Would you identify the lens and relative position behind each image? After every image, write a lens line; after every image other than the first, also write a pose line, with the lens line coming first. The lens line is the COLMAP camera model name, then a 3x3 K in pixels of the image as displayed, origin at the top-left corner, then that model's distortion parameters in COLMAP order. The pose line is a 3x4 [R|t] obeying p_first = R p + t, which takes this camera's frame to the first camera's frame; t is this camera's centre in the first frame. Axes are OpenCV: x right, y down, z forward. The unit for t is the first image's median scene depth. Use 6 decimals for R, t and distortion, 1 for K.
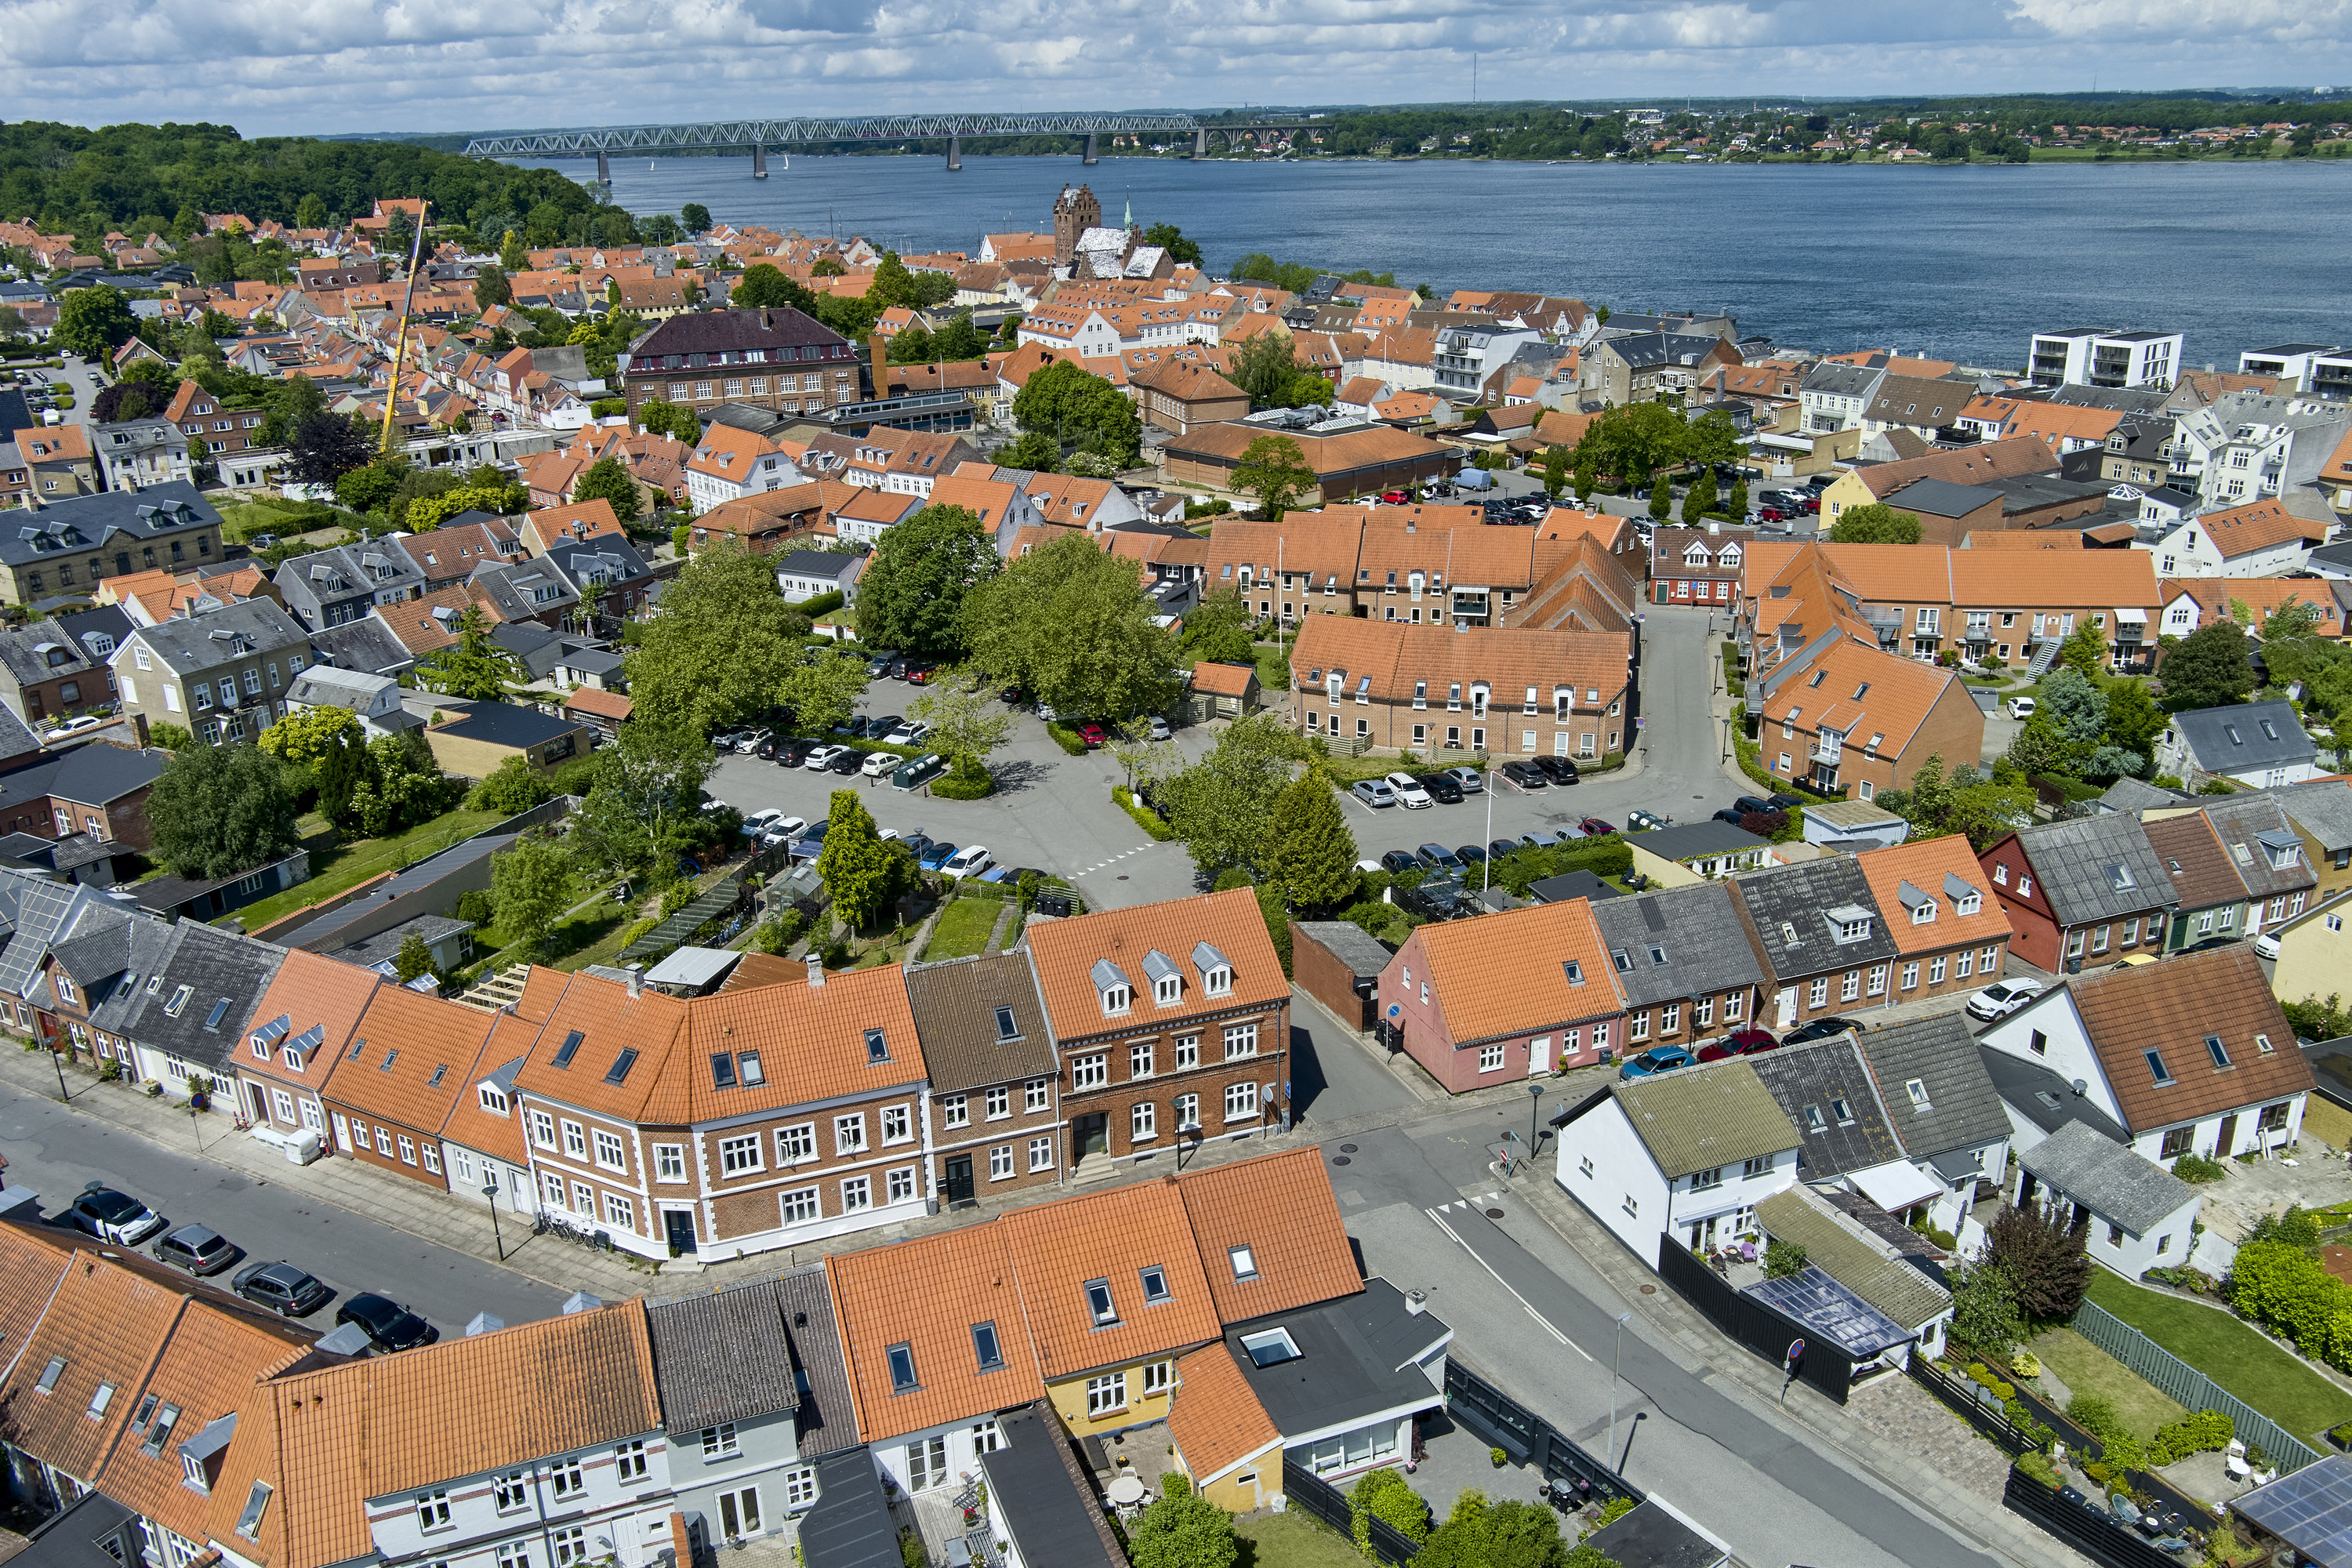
lens RADIAL K [[1833.1, 0, 1176.0], [0, 1833.1, 784.0], [0, 0, 1]] dist [-0.052344, 0.045878]
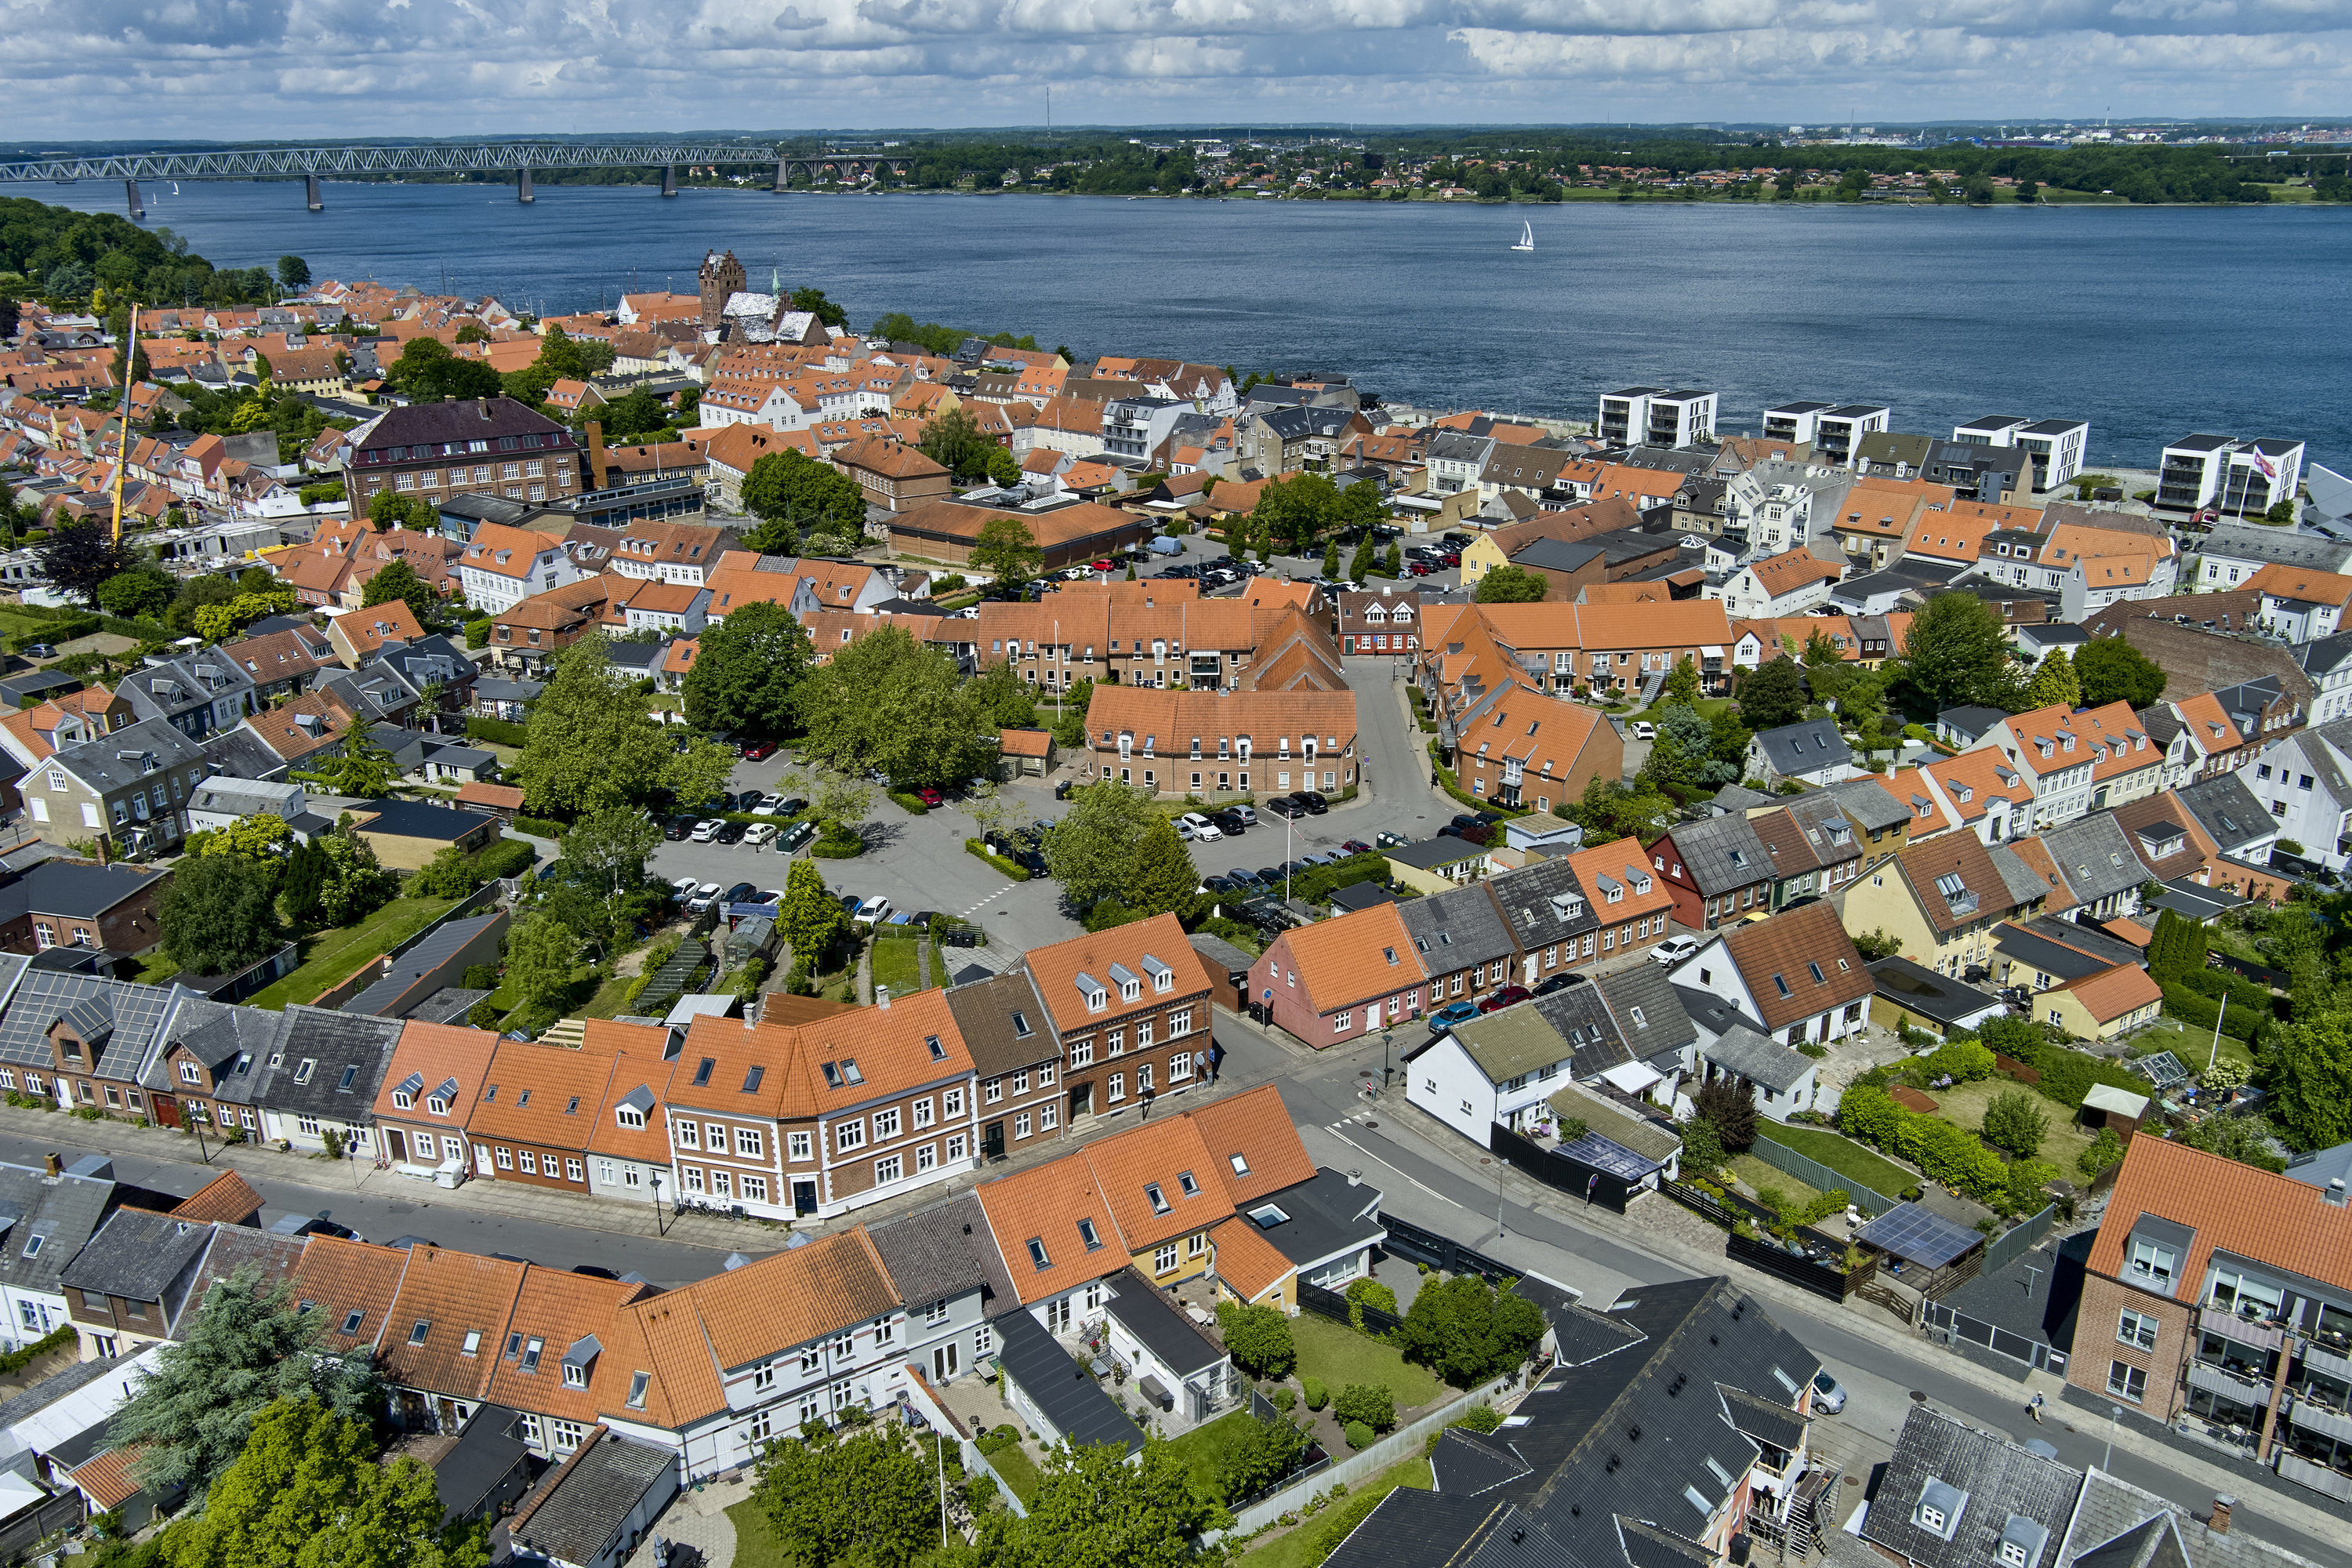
lens RADIAL K [[1833.1, 0, 1176.0], [0, 1833.1, 784.0], [0, 0, 1]] dist [-0.052344, 0.045878]
pose [[0.974730, -0.060769, 0.214961, -0.151075], [0.063004, 0.998007, -0.003551, -0.021461], [-0.214316, 0.017005, 0.976616, -0.214237]]
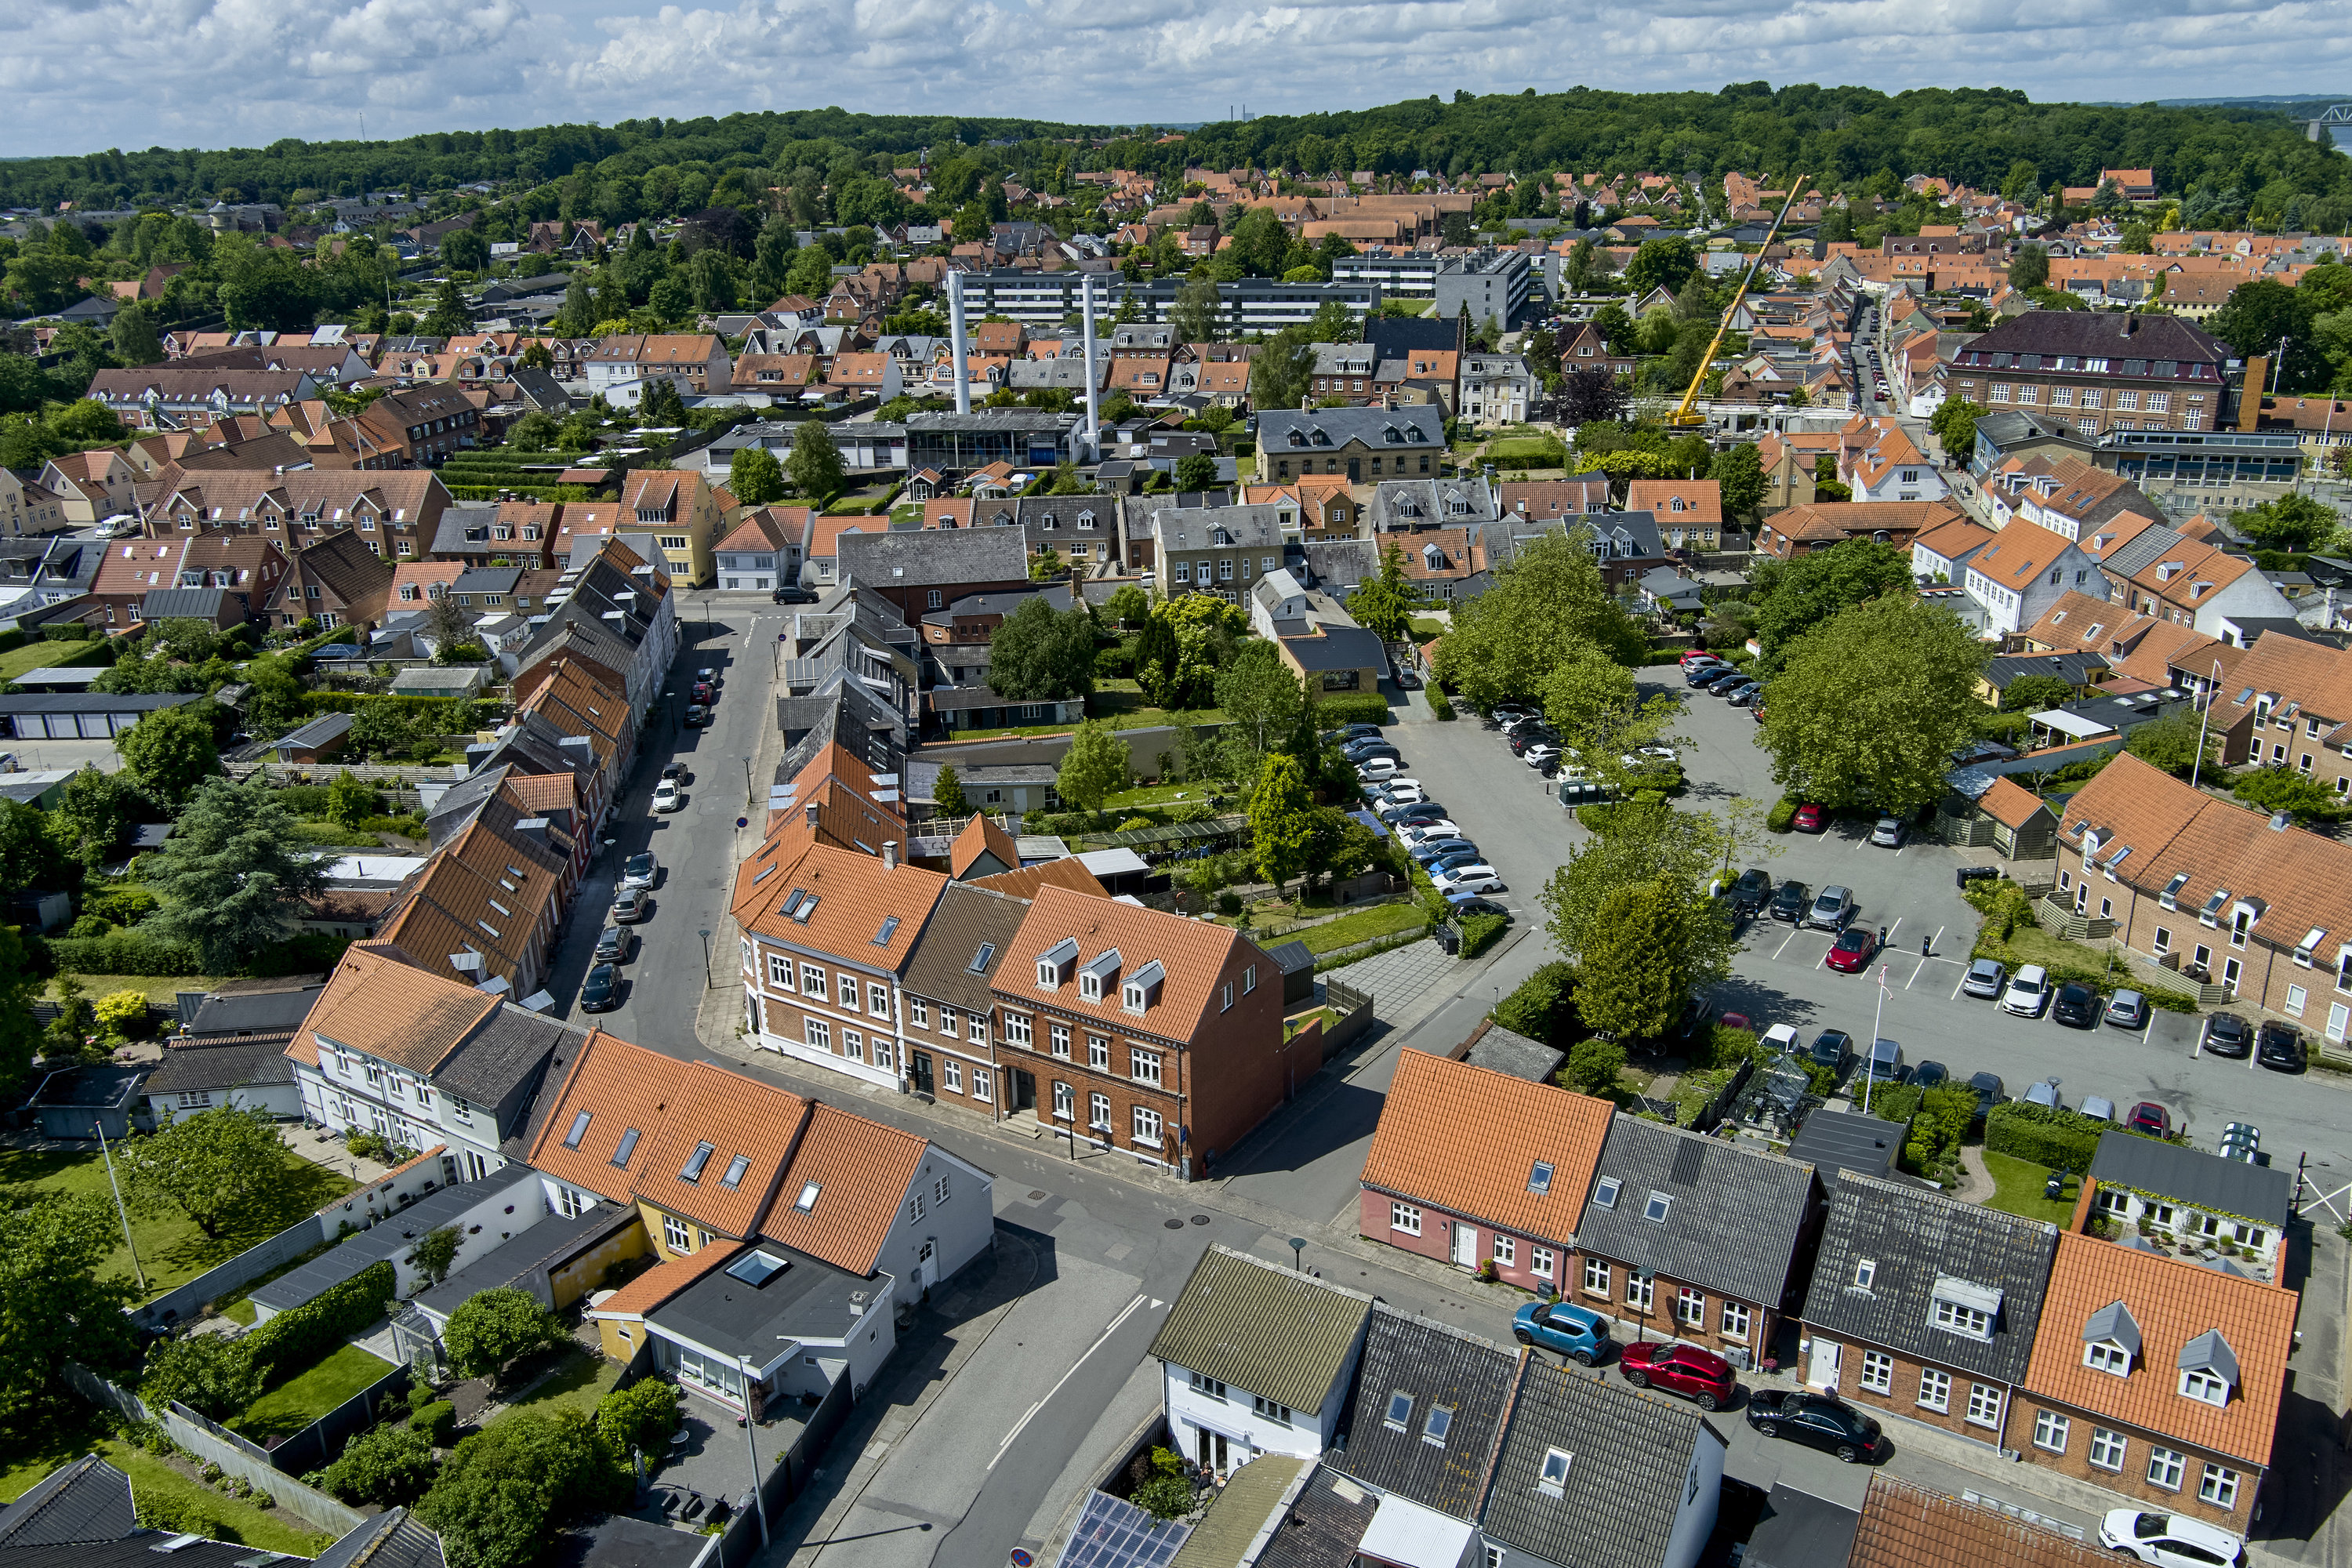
lens RADIAL K [[1836.0, 0, 1176.0], [0, 1836.0, 784.0], [0, 0, 1]] dist [-0.051666, 0.054857]
pose [[0.605065, 0.280580, -0.745098, 0.435400], [-0.267536, 0.953080, 0.141643, -0.087844], [0.749880, 0.113637, 0.651741, 0.207389]]
